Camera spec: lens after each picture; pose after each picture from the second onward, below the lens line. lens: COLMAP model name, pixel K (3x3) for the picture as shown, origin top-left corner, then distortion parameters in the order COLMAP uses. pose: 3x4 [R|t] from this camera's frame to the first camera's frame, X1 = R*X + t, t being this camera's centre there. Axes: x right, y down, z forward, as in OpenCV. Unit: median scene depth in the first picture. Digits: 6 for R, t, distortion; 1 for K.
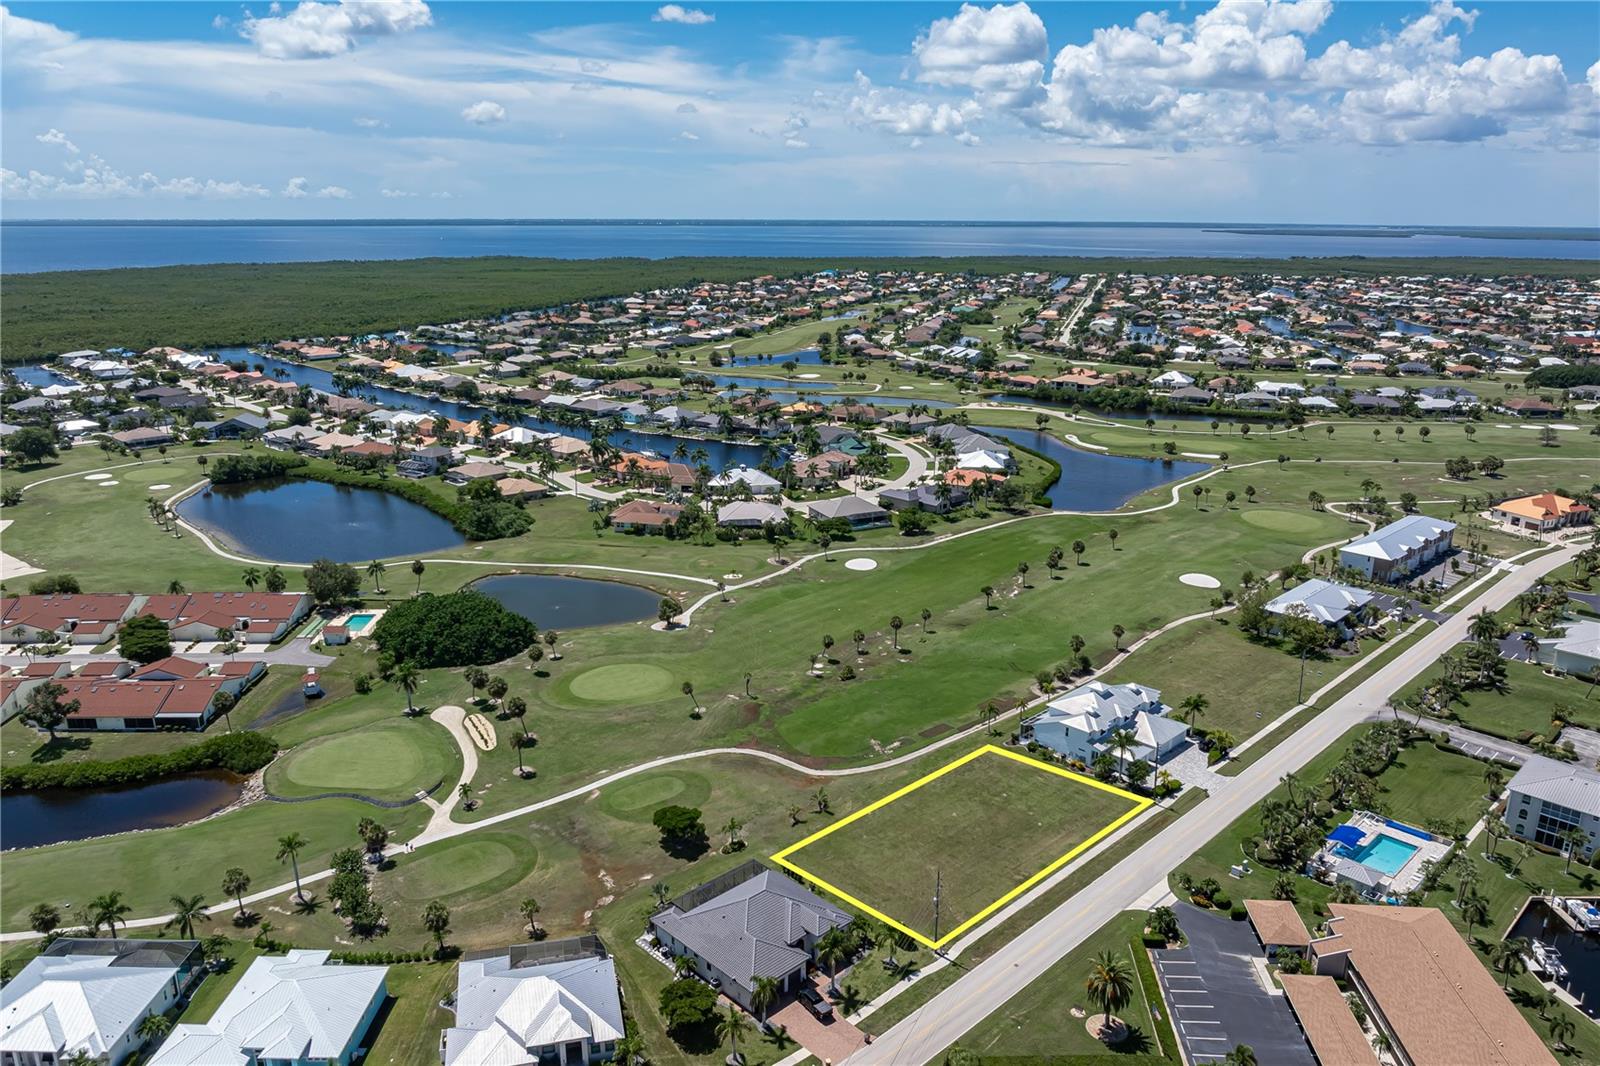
lens RADIAL K [[1128.9, 0, 805.3], [0, 1128.9, 546.7], [0, 0, 1]] dist [-0.025687, 0.010982]
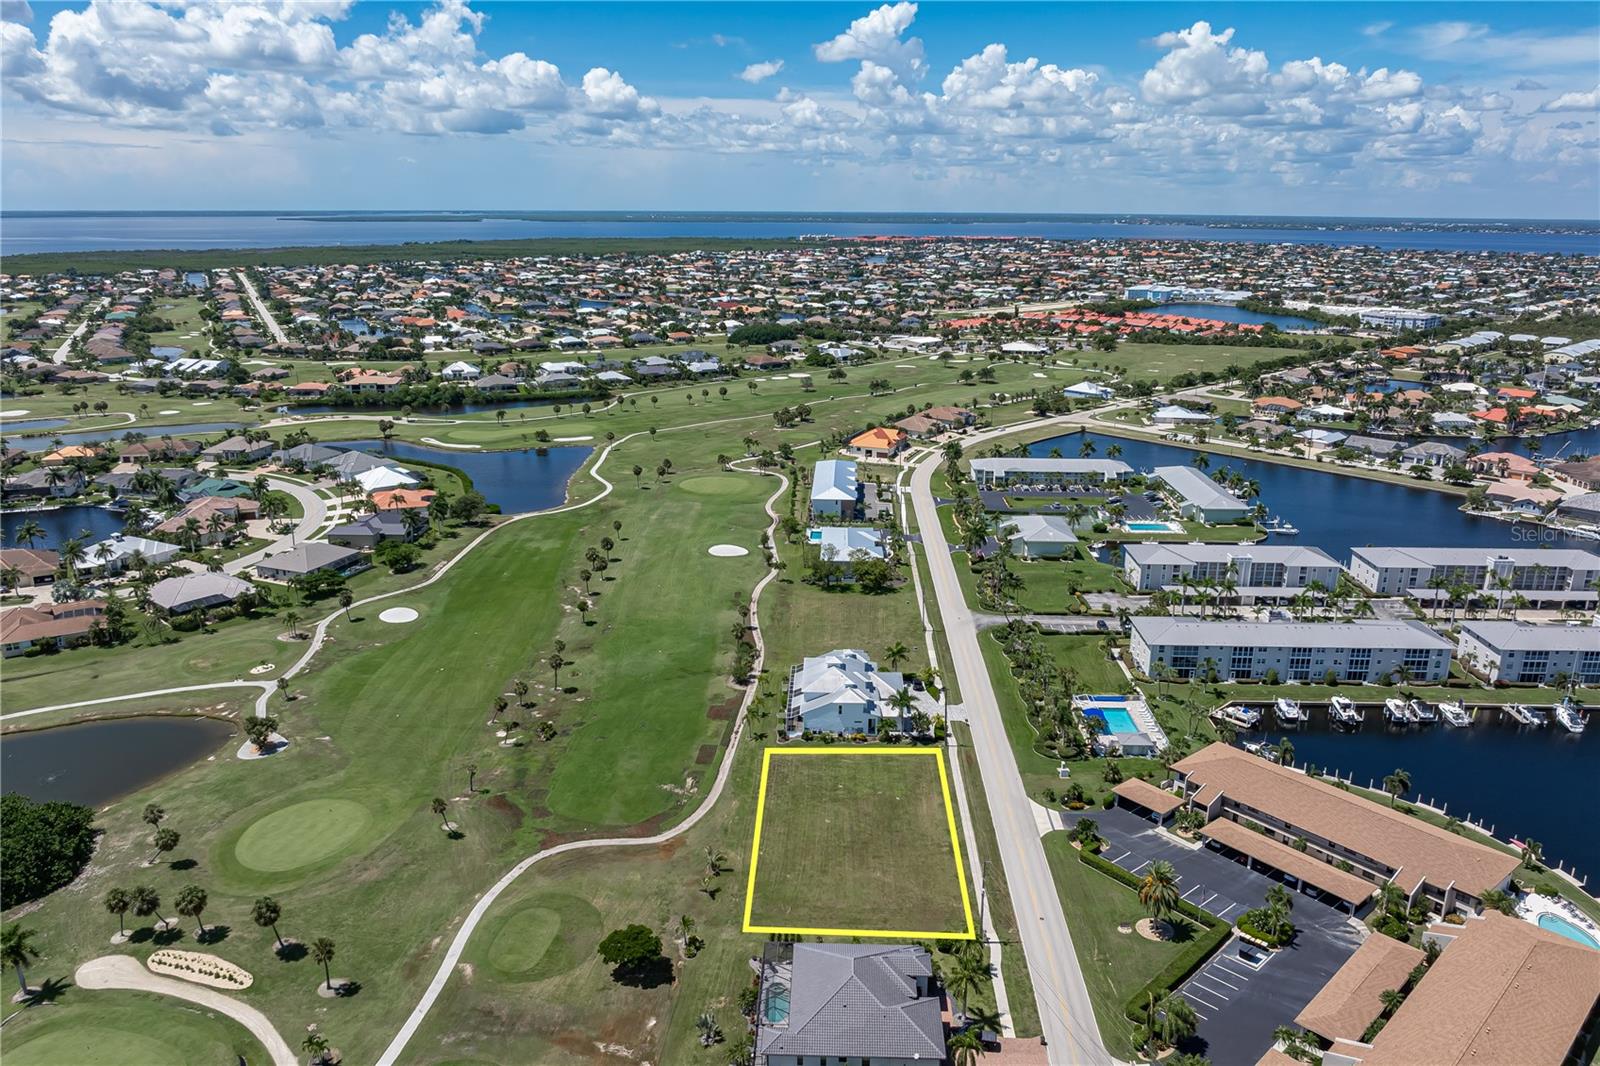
lens RADIAL K [[1128.9, 0, 805.5], [0, 1128.9, 542.1], [0, 0, 1]] dist [-0.025687, 0.010982]
pose [[0.719401, -0.199695, 0.665270, -0.206295], [0.195000, 0.977327, 0.082499, -0.035180], [-0.666661, 0.070378, 0.742031, 0.116730]]
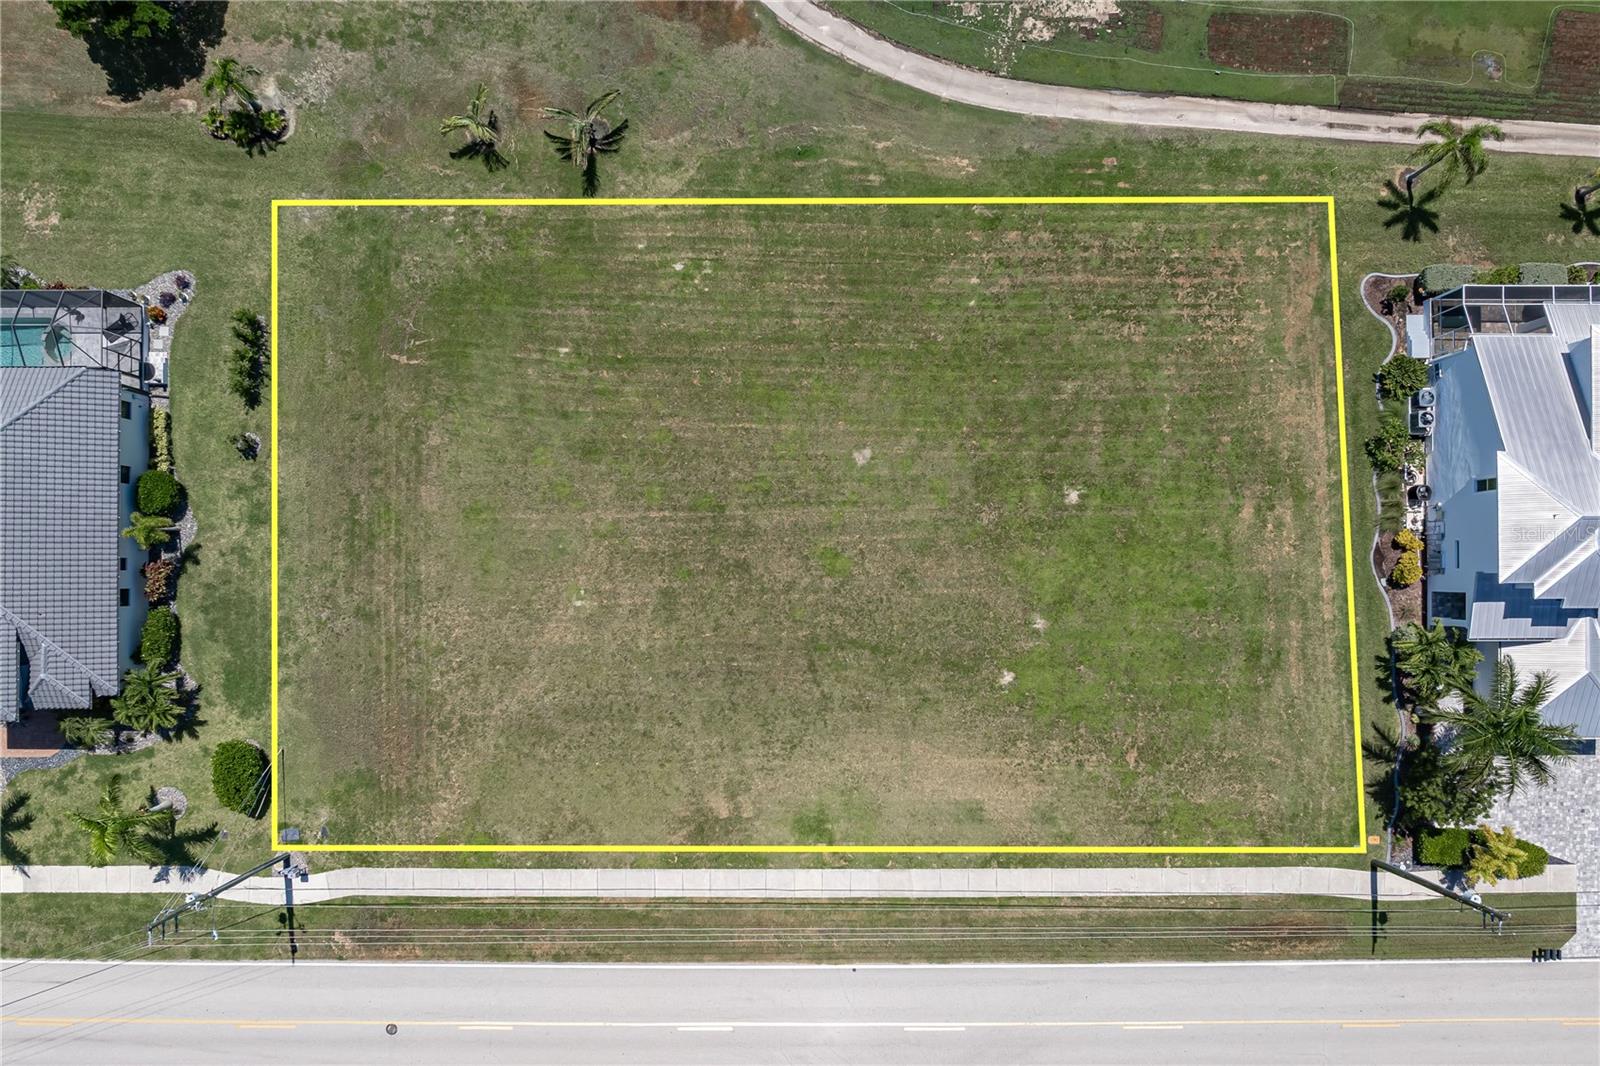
lens RADIAL K [[1128.9, 0, 803.3], [0, 1128.9, 532.1], [0, 0, 1]] dist [-0.025687, 0.010982]
pose [[0.715901, 0.698071, -0.013525, 0.059730], [-0.196157, 0.219683, 0.955647, -0.025169], [0.670081, -0.681496, 0.294203, 0.377197]]
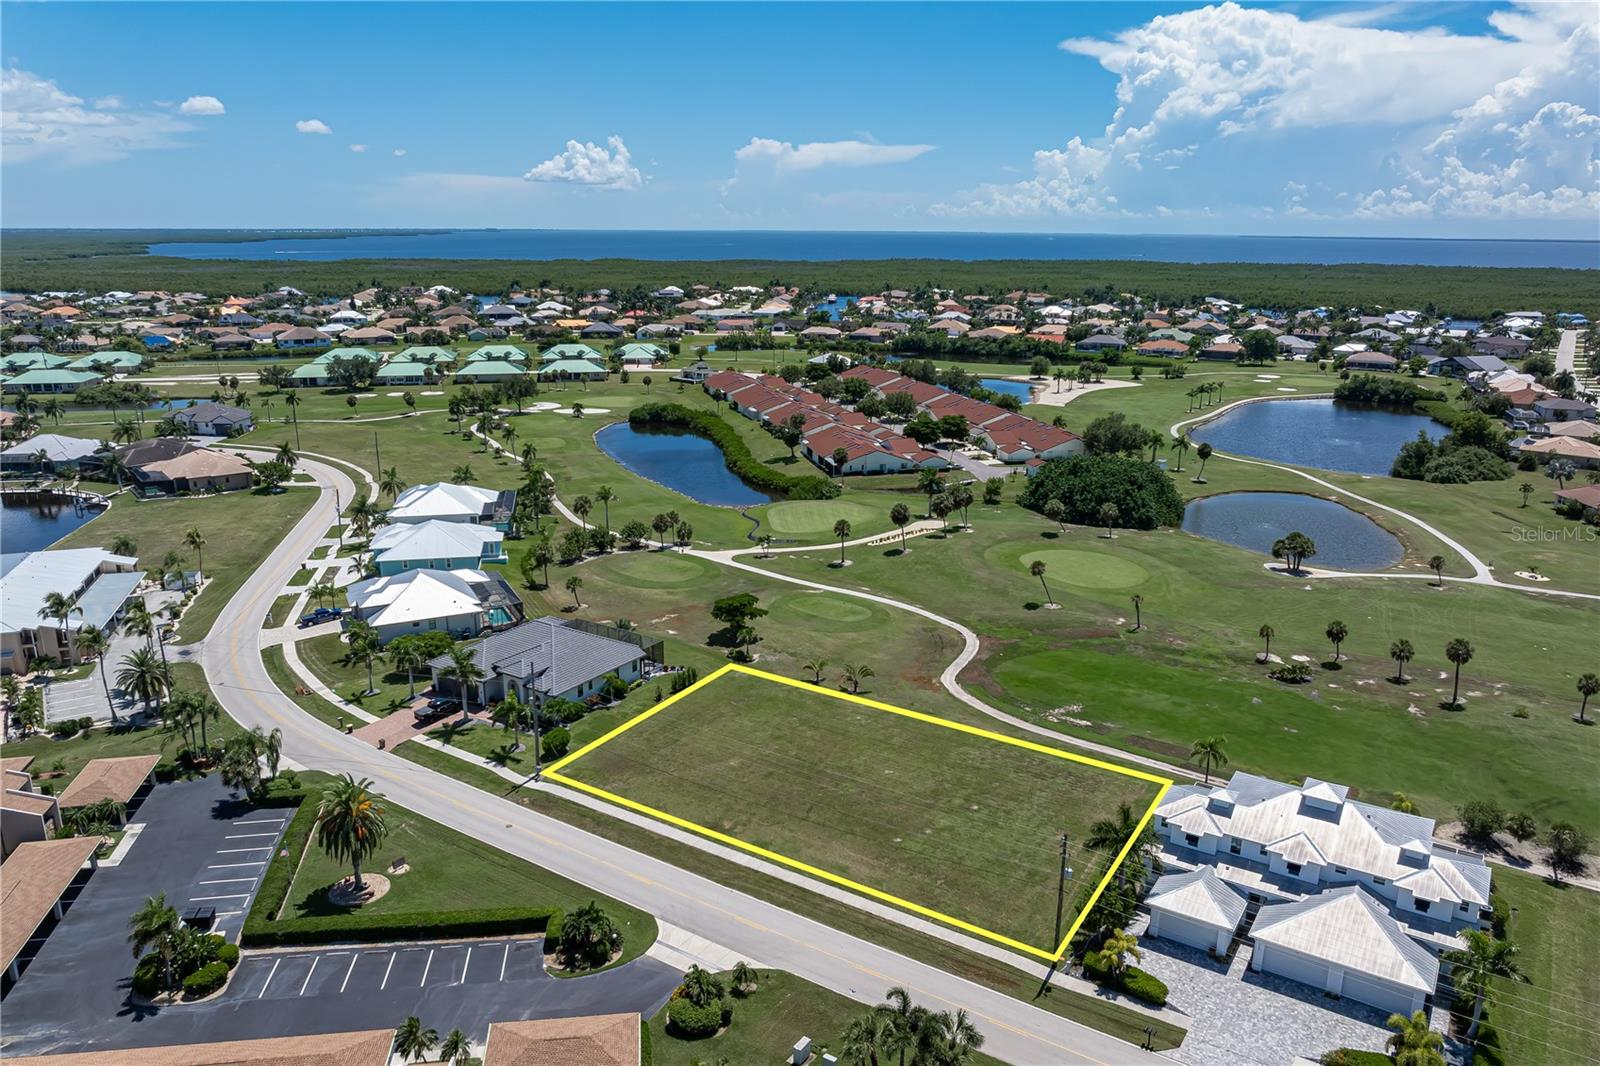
lens RADIAL K [[1128.9, 0, 802.5], [0, 1128.9, 529.0], [0, 0, 1]] dist [-0.025687, 0.010982]
pose [[0.210702, 0.248848, -0.945346, 0.297232], [-0.282771, 0.941229, 0.184739, 0.001235], [0.935759, 0.228391, 0.268686, 0.321283]]
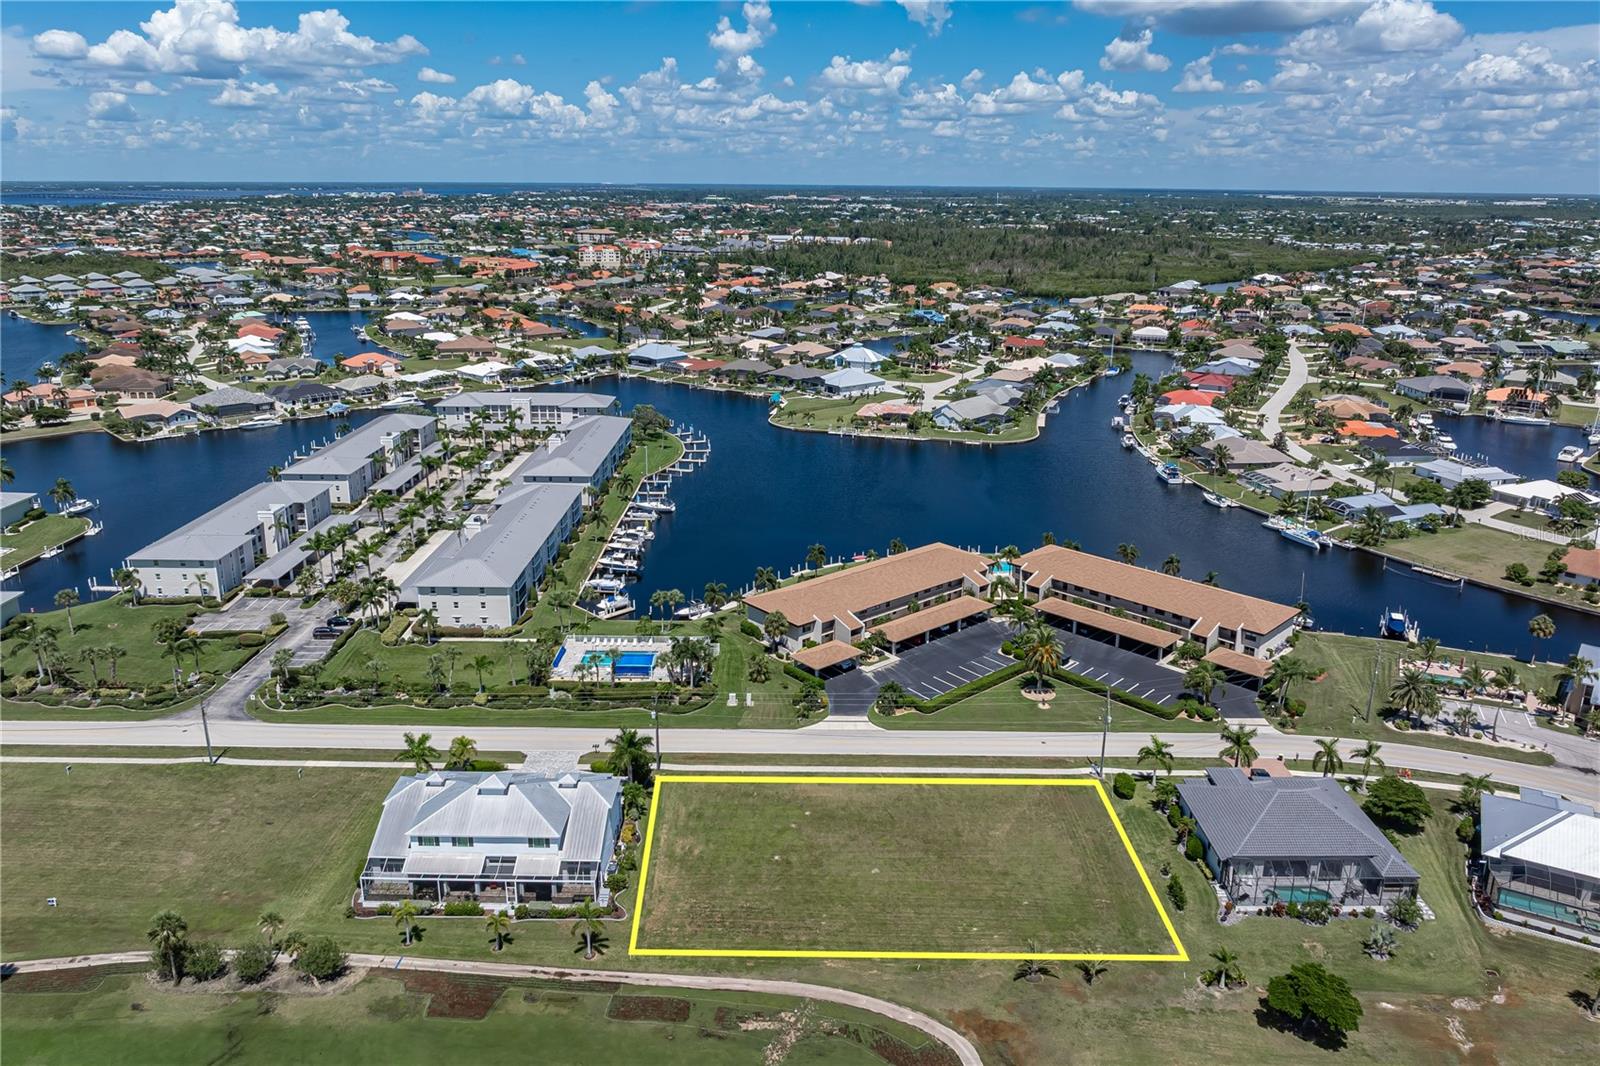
lens RADIAL K [[1128.9, 0, 807.7], [0, 1128.9, 473.7], [0, 0, 1]] dist [-0.025687, 0.010982]
pose [[-0.715579, -0.186658, 0.673131, -0.106278], [0.186969, 0.877297, 0.442032, -0.118308], [-0.673045, 0.442163, -0.592876, 0.566140]]
